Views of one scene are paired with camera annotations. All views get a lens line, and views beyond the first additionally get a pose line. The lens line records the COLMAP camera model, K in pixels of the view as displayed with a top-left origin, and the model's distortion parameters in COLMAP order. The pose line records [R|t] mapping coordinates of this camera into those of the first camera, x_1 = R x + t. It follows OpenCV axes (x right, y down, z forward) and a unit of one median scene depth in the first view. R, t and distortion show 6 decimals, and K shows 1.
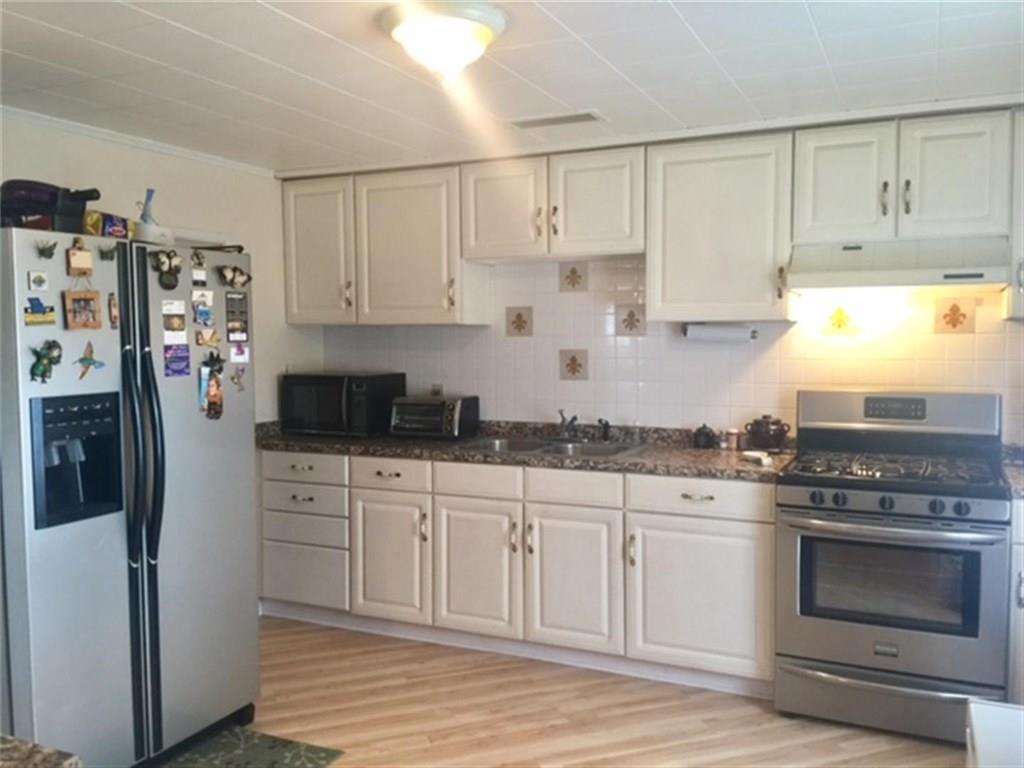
lens RADIAL K [[865.7, 0, 520.5], [0, 865.7, 378.9], [0, 0, 1]] dist [0.082792, -0.139163]
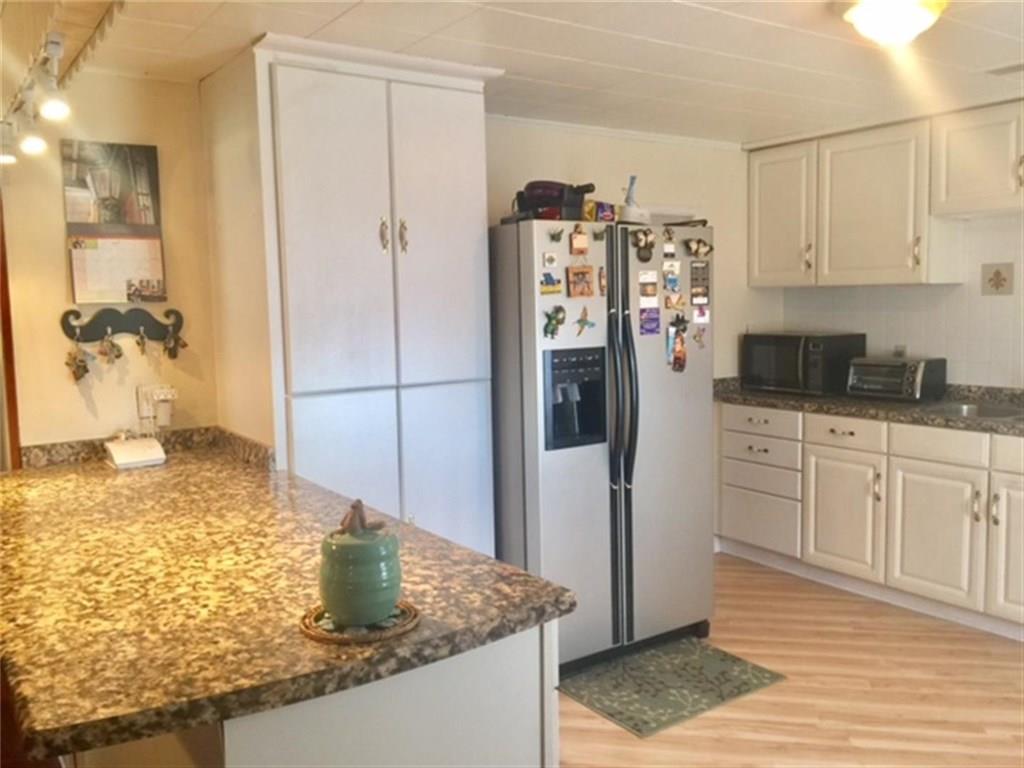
lens RADIAL K [[865.7, 0, 520.5], [0, 865.7, 378.9], [0, 0, 1]] dist [0.082792, -0.139163]
pose [[0.863215, 0.035823, -0.503565, 0.042701], [-0.012715, 0.998706, 0.049249, 0.000975], [0.504677, -0.036110, 0.862553, -0.090078]]
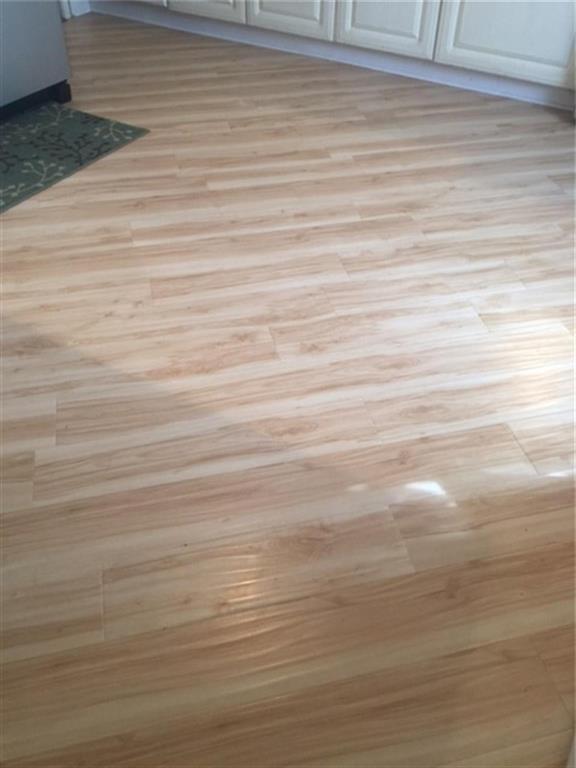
lens RADIAL K [[649.3, 0, 287.2], [0, 649.3, 372.5], [0, 0, 1]] dist [0.082792, -0.139163]
pose [[0.993369, 0.087779, -0.074256, 0.043123], [-0.019561, 0.765460, 0.643186, 0.113737], [0.113298, -0.637468, 0.762101, 0.188111]]
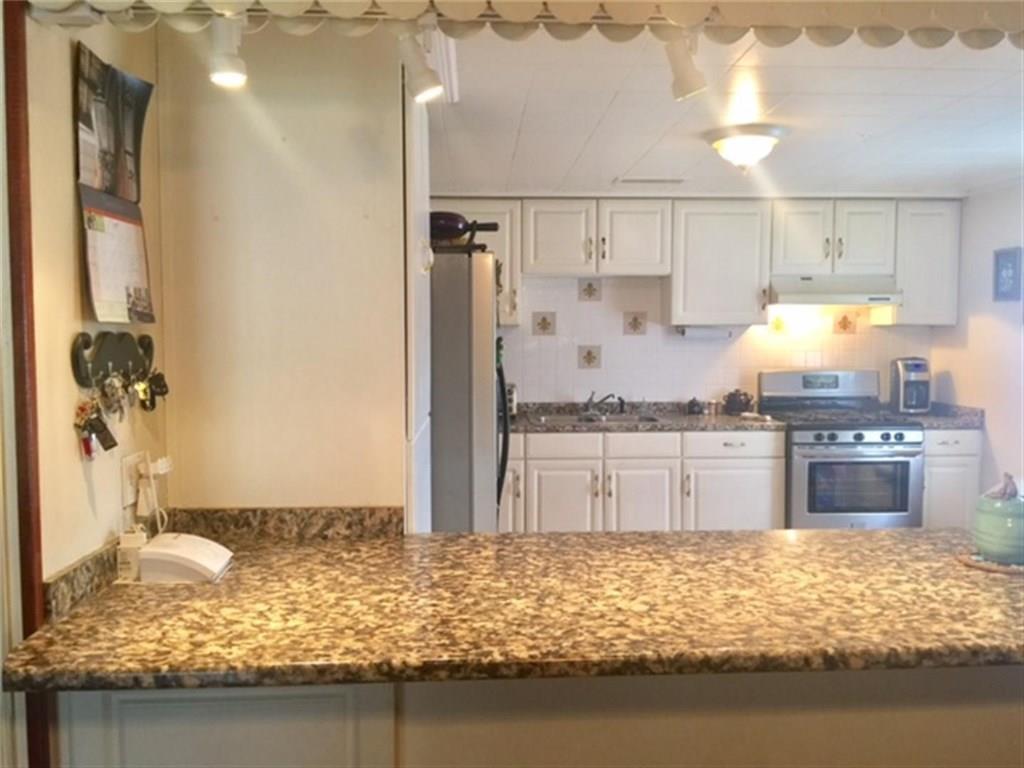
lens RADIAL K [[865.7, 0, 520.5], [0, 865.7, 378.9], [0, 0, 1]] dist [0.082792, -0.139163]
pose [[0.881385, -0.021071, 0.471928, -0.790185], [0.021685, 0.999756, 0.004139, 0.010965], [-0.471900, 0.006585, 0.881627, -0.125284]]
